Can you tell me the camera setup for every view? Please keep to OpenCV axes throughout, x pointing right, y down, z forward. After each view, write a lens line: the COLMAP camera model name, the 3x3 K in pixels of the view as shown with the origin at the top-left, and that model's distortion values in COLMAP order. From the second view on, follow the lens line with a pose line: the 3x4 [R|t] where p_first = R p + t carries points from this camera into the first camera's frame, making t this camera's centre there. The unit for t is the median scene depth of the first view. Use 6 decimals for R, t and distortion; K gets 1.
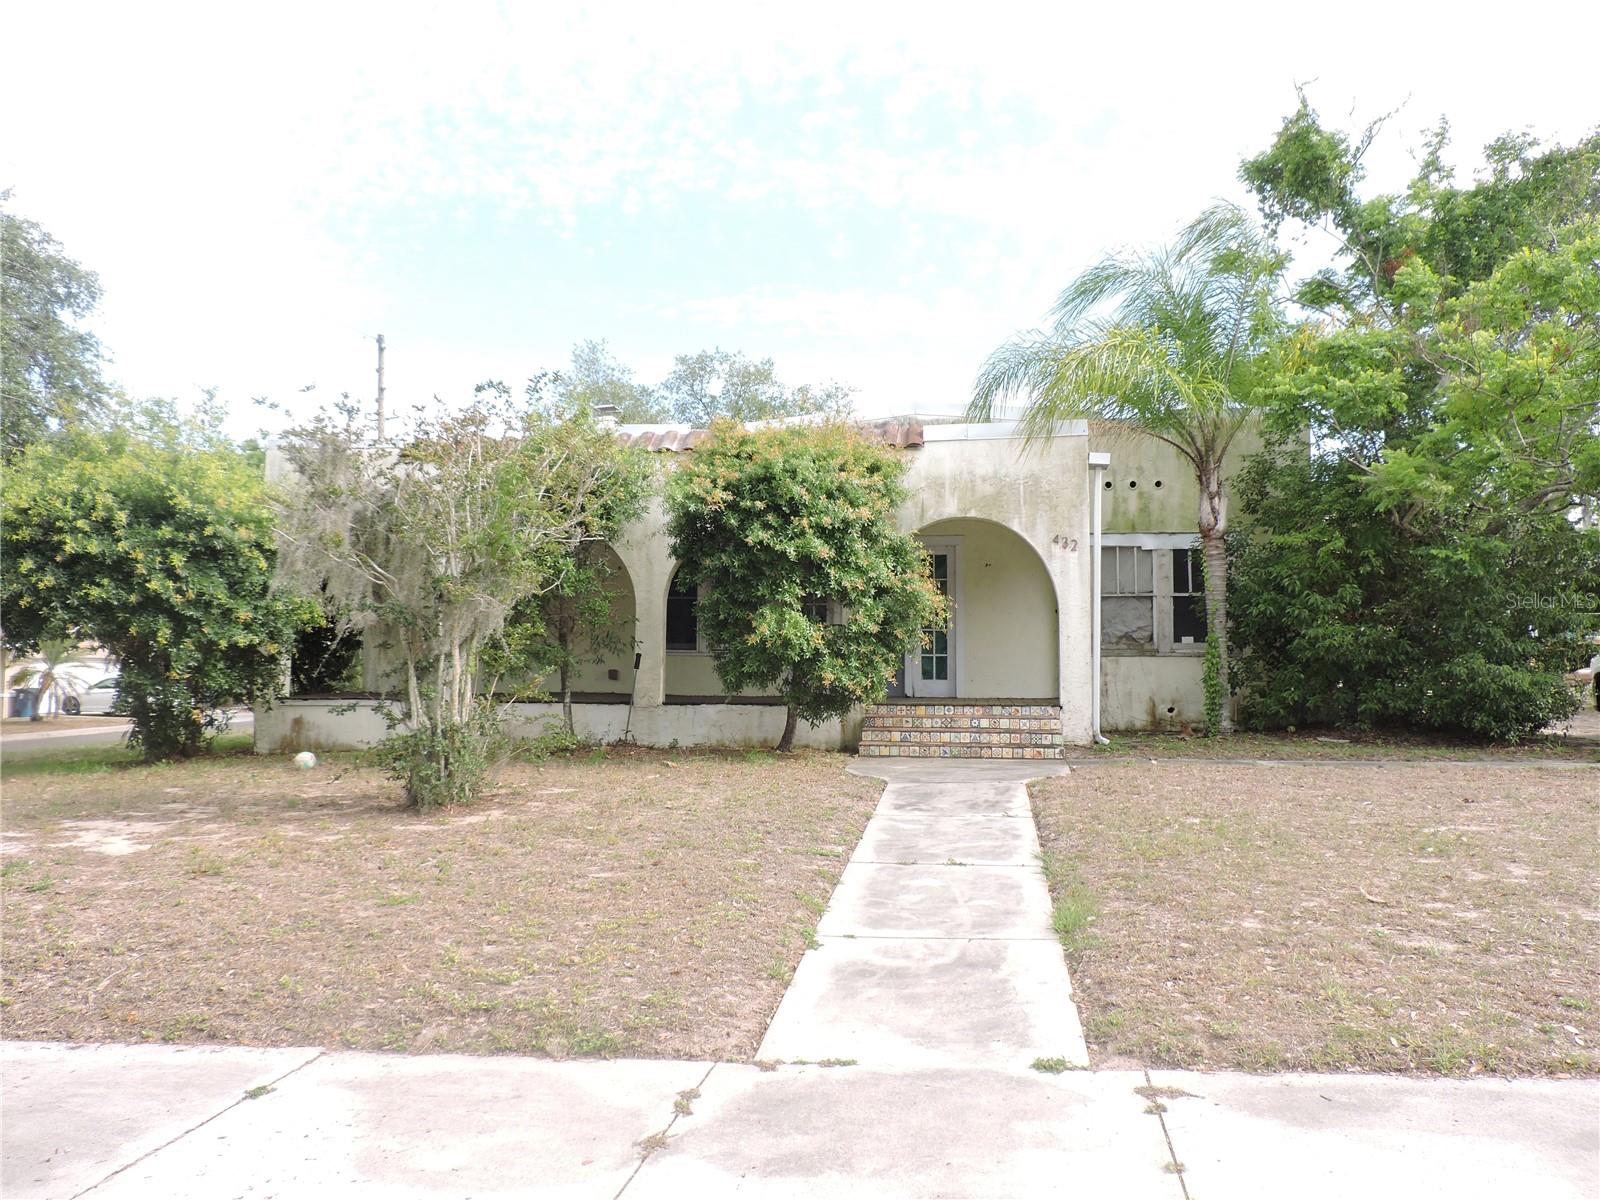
lens RADIAL K [[1147.6, 0, 805.1], [0, 1147.6, 592.7], [0, 0, 1]] dist [-0.026347, 0.007891]
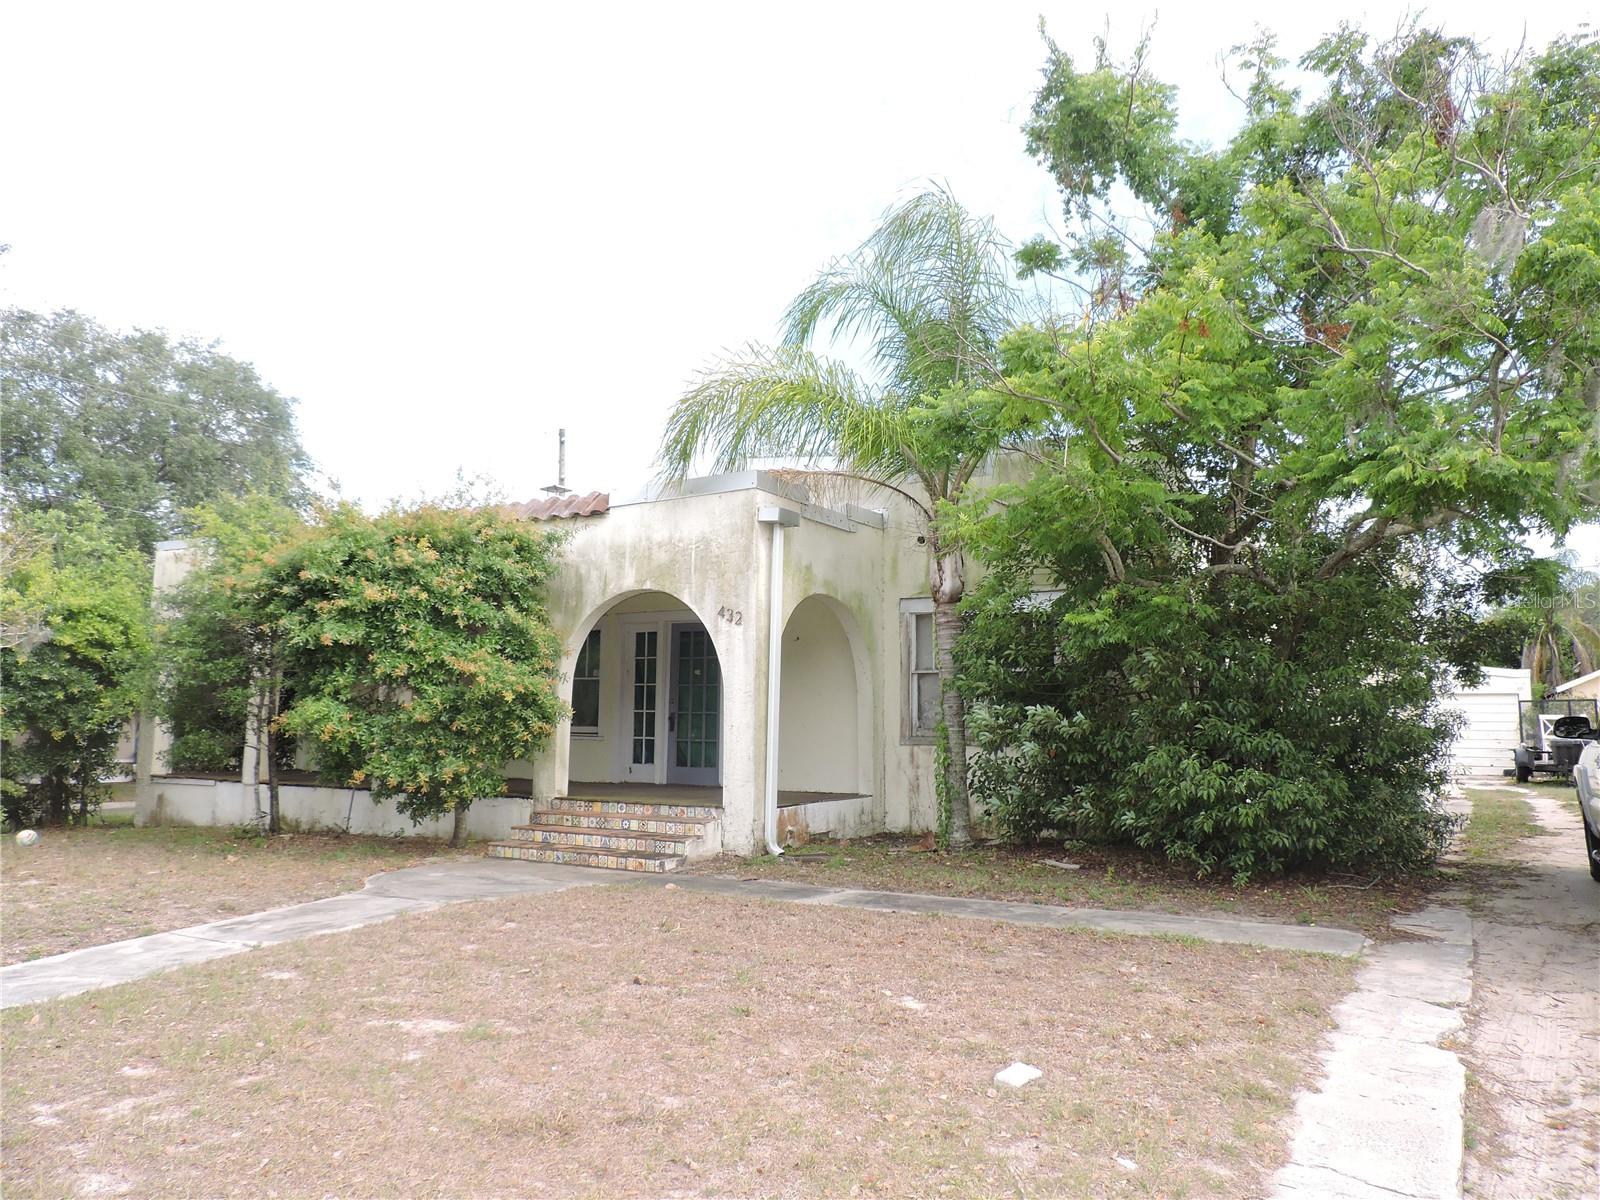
lens RADIAL K [[1147.6, 0, 793.9], [0, 1147.6, 609.4], [0, 0, 1]] dist [-0.026347, 0.007891]
pose [[0.928167, -0.033599, -0.370645, 0.499167], [0.018029, 0.998807, -0.045393, -0.007111], [0.371728, 0.035450, 0.927665, 0.191030]]
